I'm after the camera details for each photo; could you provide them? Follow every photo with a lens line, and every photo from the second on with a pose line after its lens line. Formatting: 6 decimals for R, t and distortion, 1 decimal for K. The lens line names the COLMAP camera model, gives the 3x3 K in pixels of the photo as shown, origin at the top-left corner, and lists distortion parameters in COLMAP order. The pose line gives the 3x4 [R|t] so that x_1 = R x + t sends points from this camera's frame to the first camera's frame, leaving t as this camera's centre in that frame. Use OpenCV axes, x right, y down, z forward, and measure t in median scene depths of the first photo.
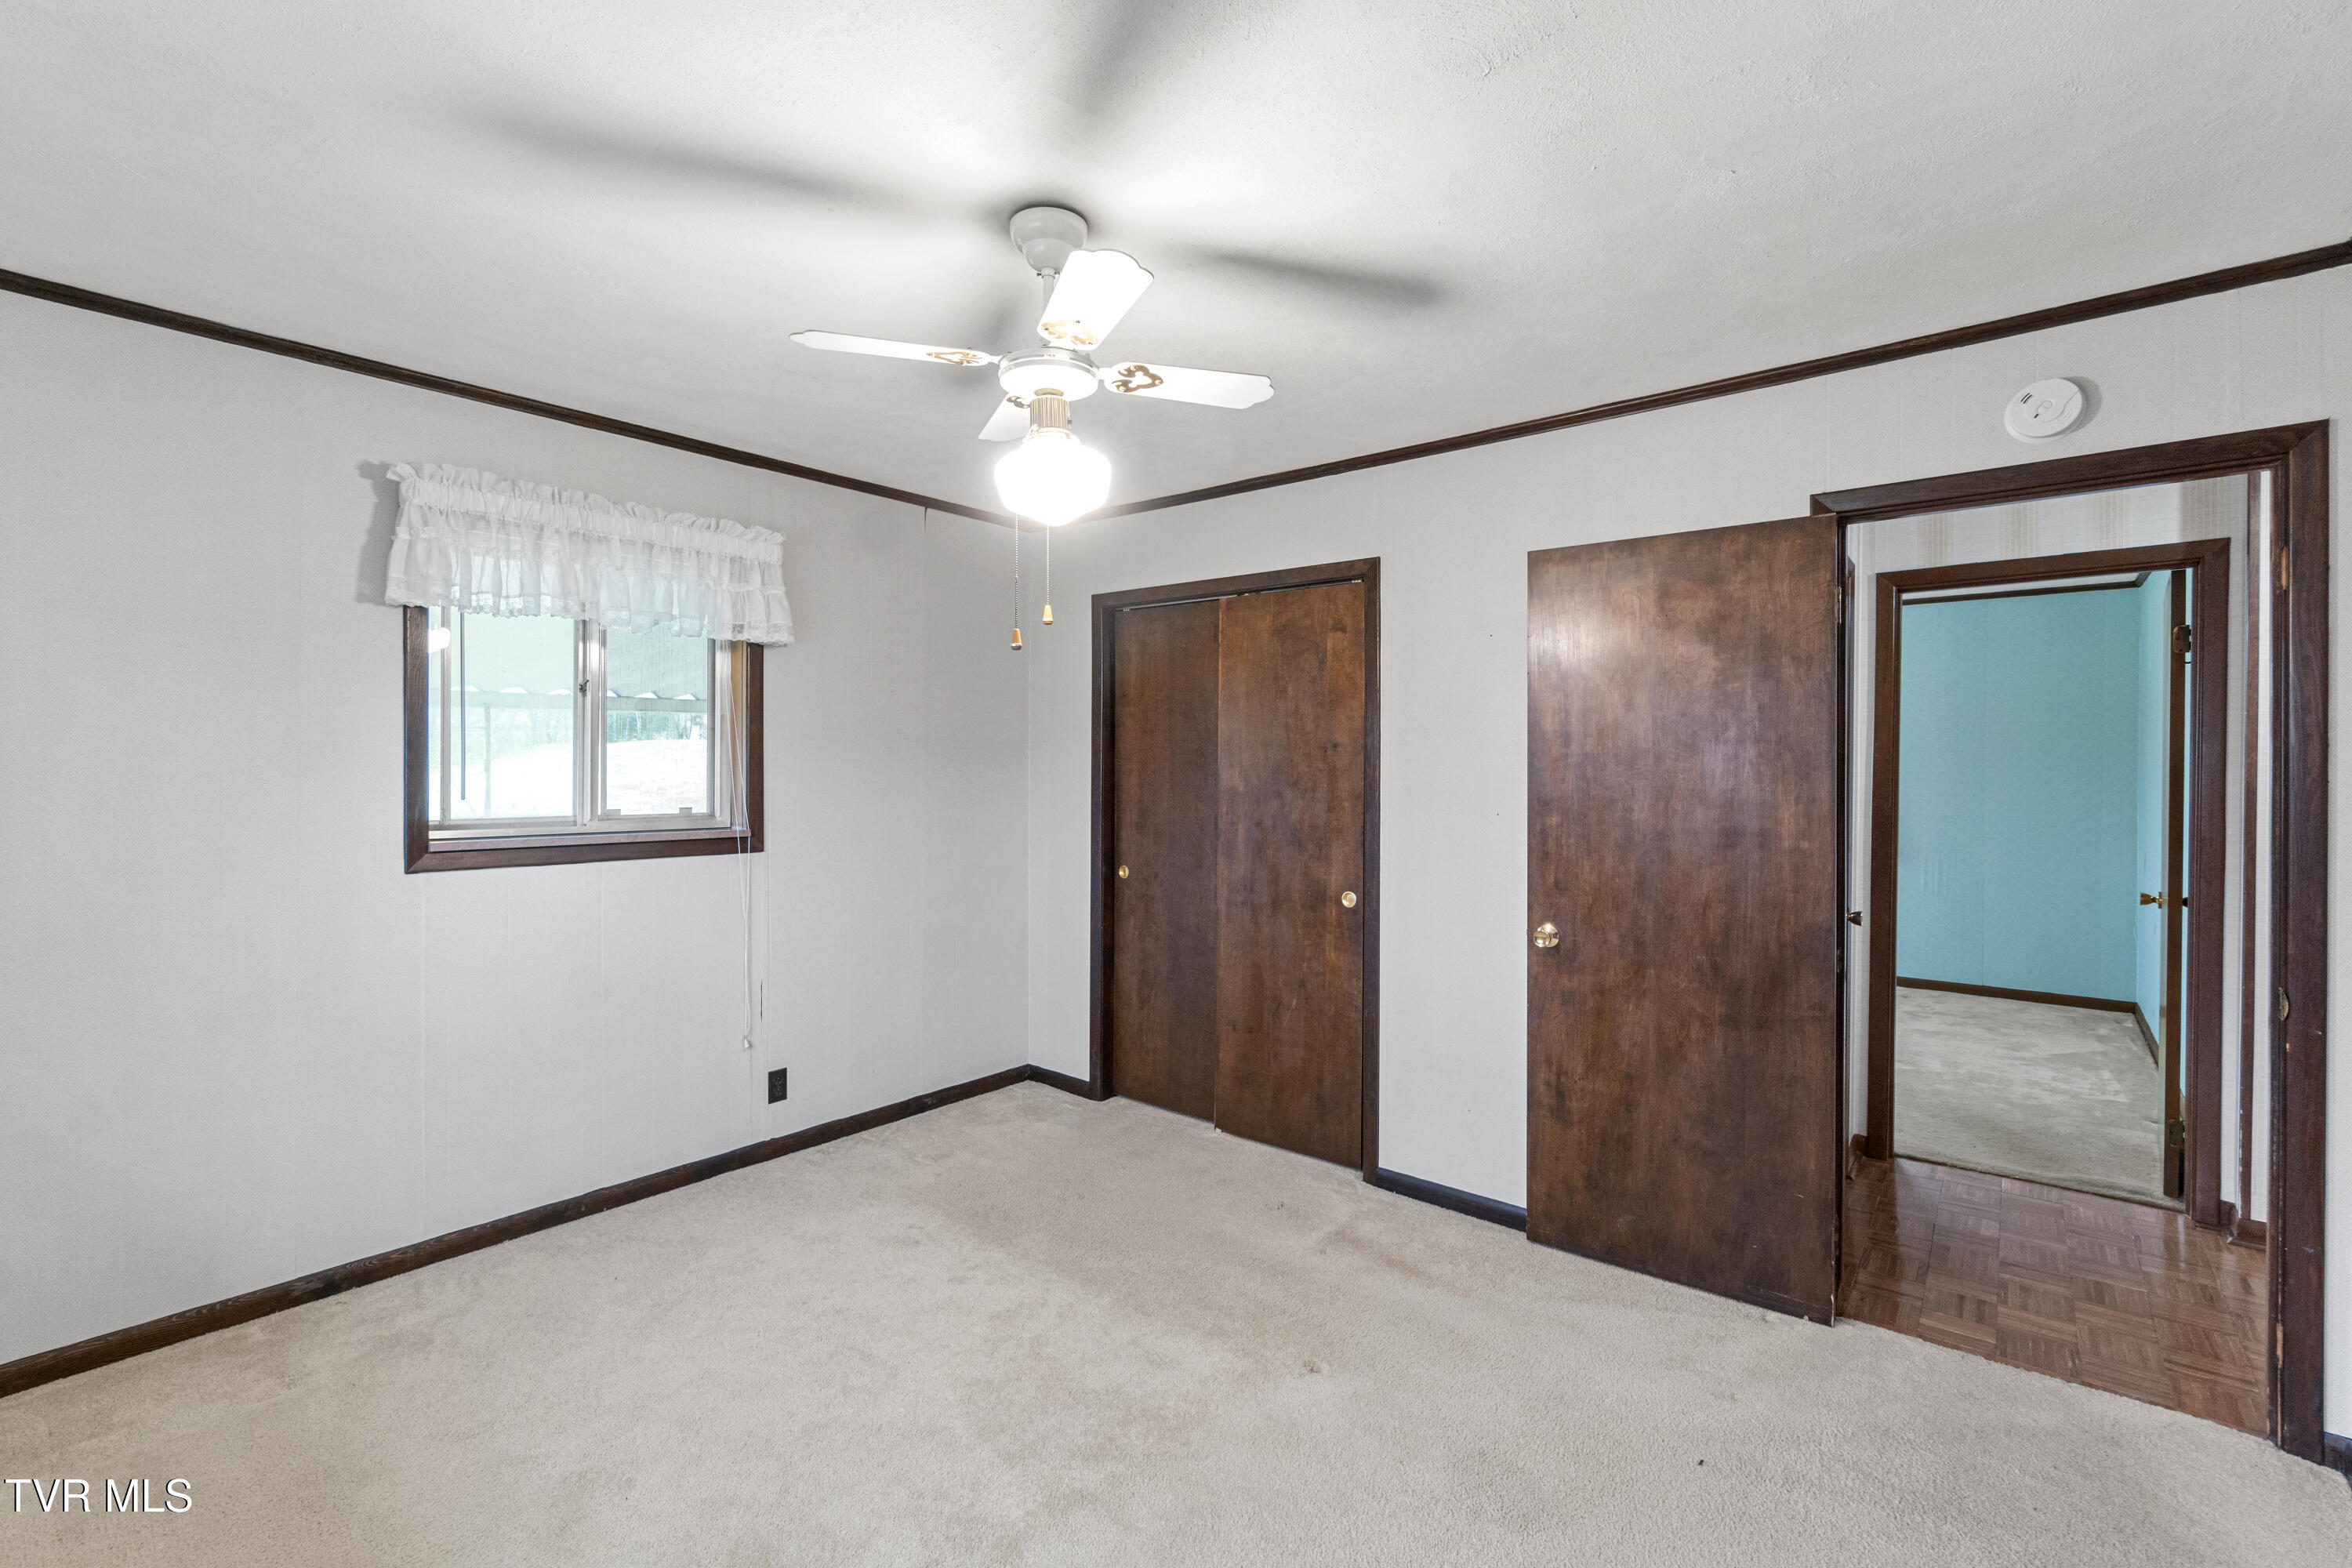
lens RADIAL K [[999.8, 0, 1188.6], [0, 999.8, 754.9], [0, 0, 1]] dist [-0.009103, -0.000085]
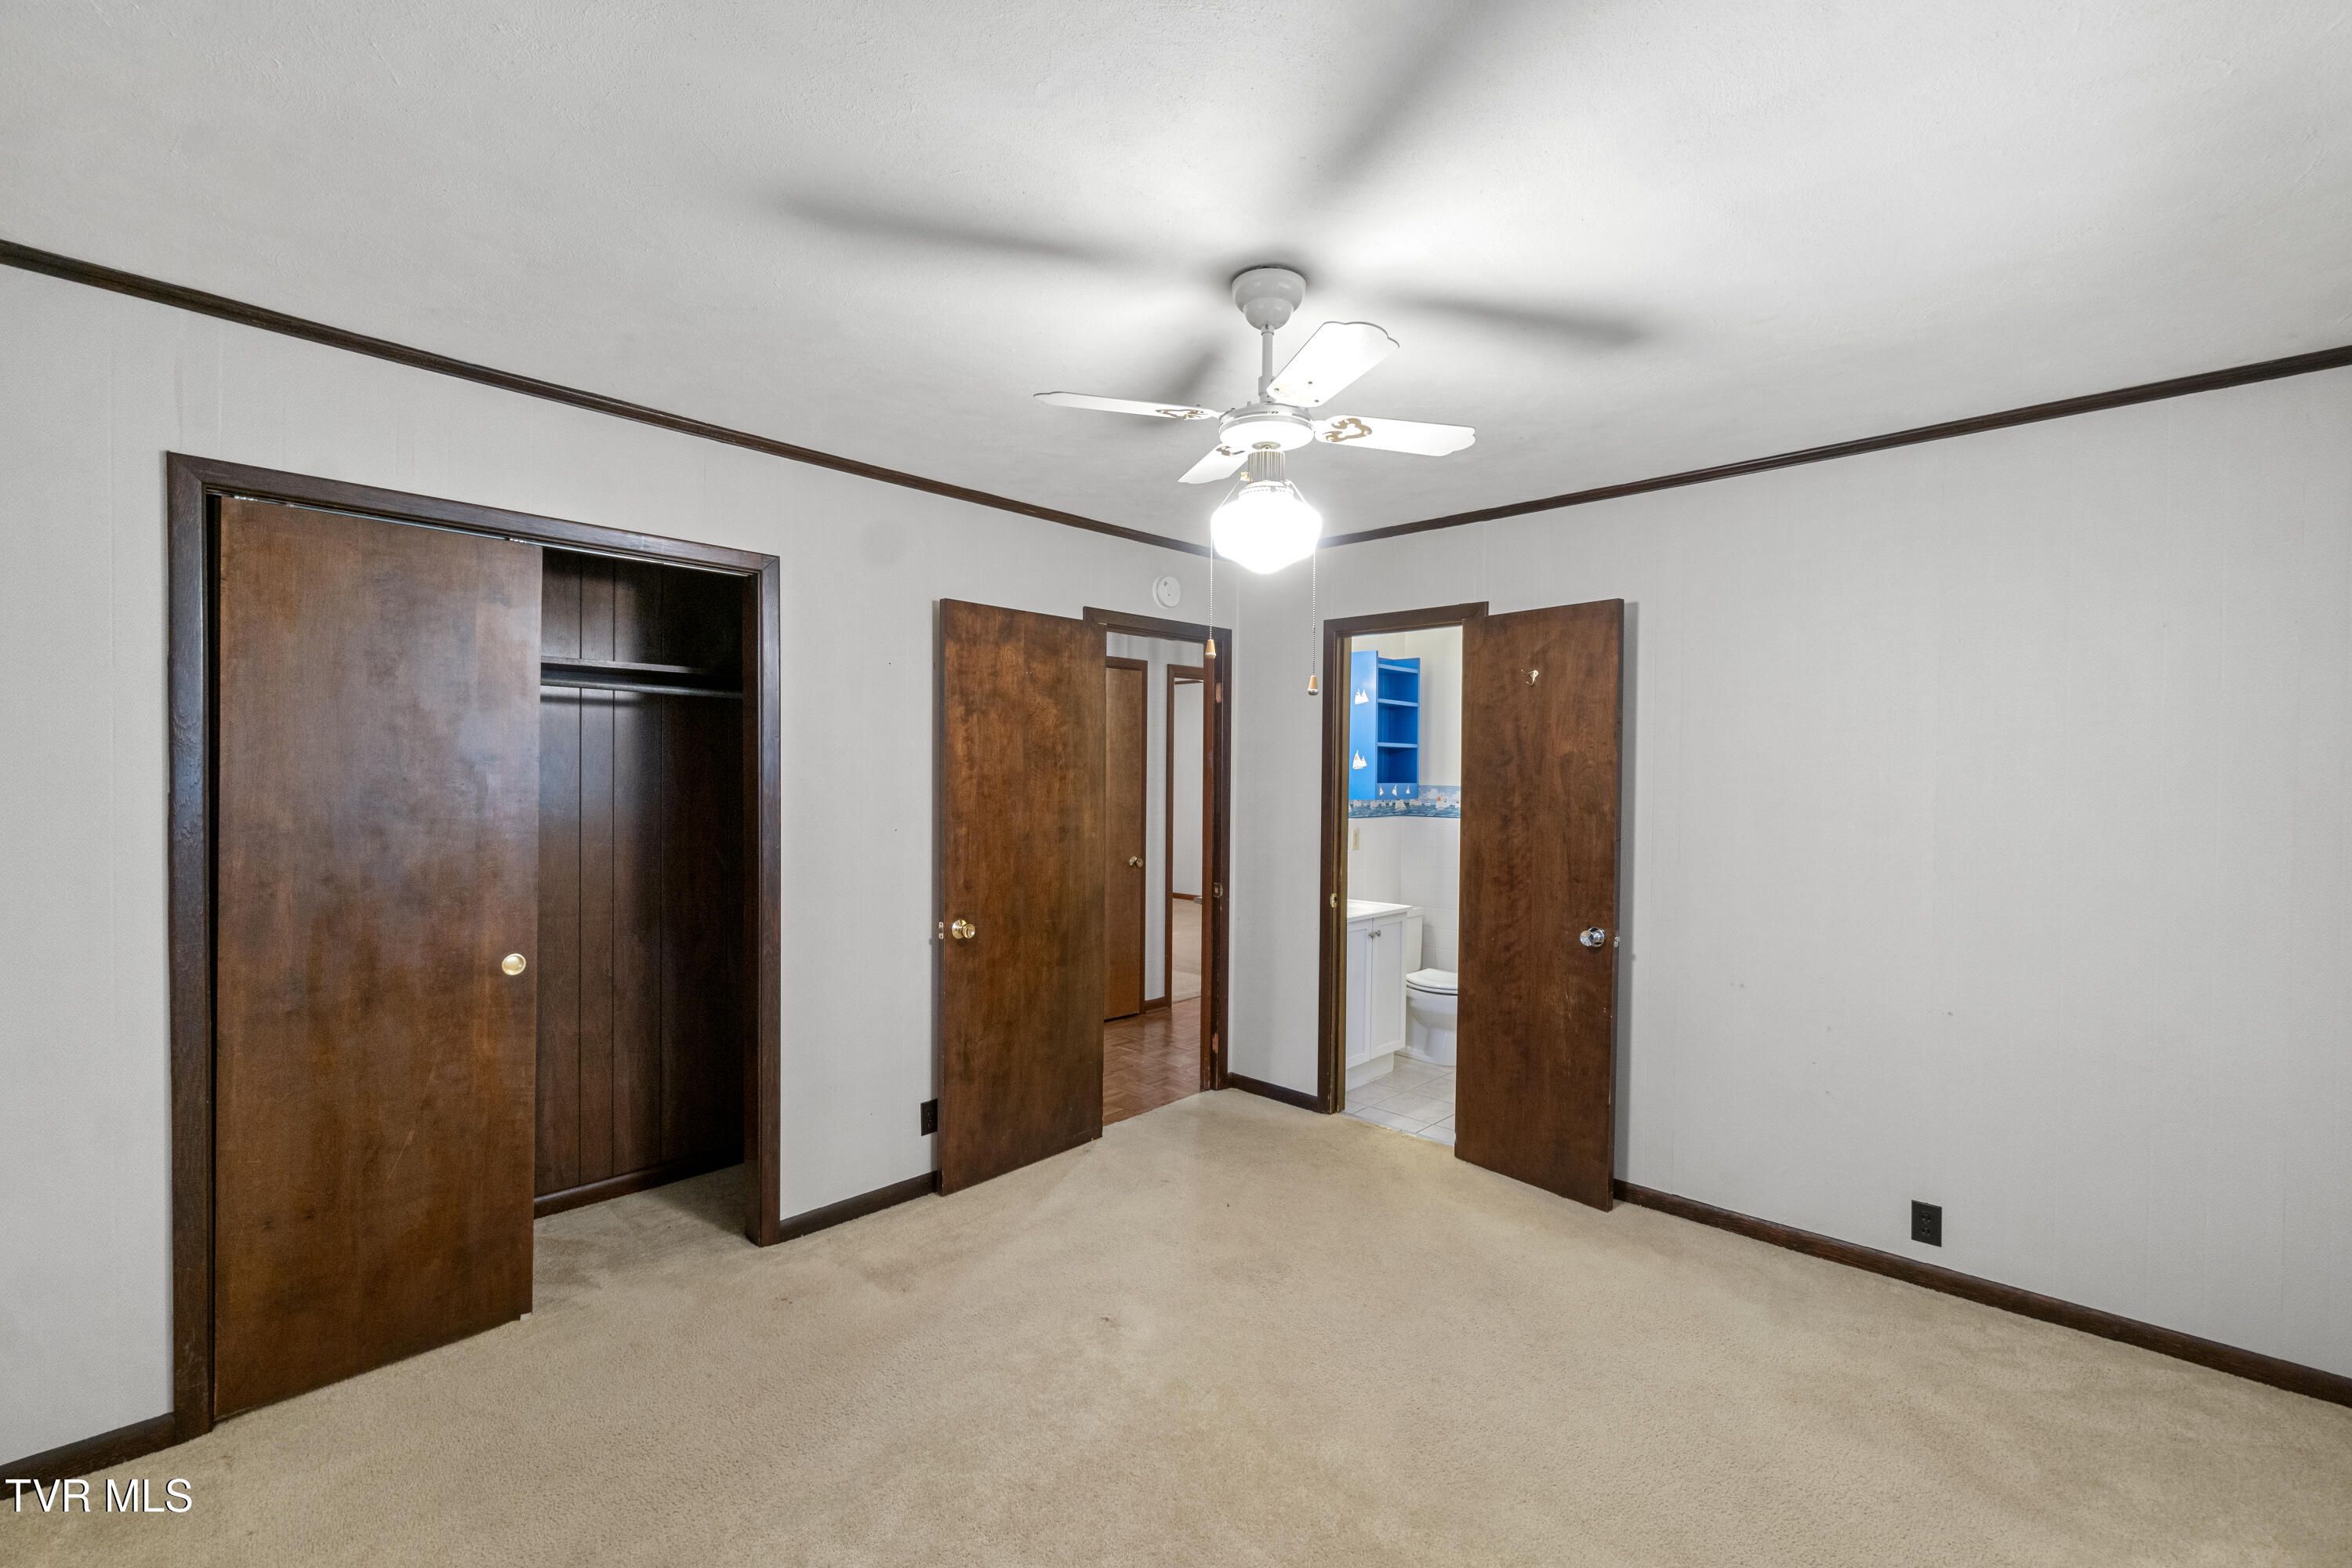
lens RADIAL K [[1008.3, 0, 1150.8], [0, 1008.3, 778.0], [0, 0, 1]] dist [0.001971, 0.000247]
pose [[0.082323, -0.007652, 0.996576, -0.812640], [-0.012753, 0.999881, 0.008731, -0.010889], [-0.996524, -0.013428, 0.082215, 0.681820]]
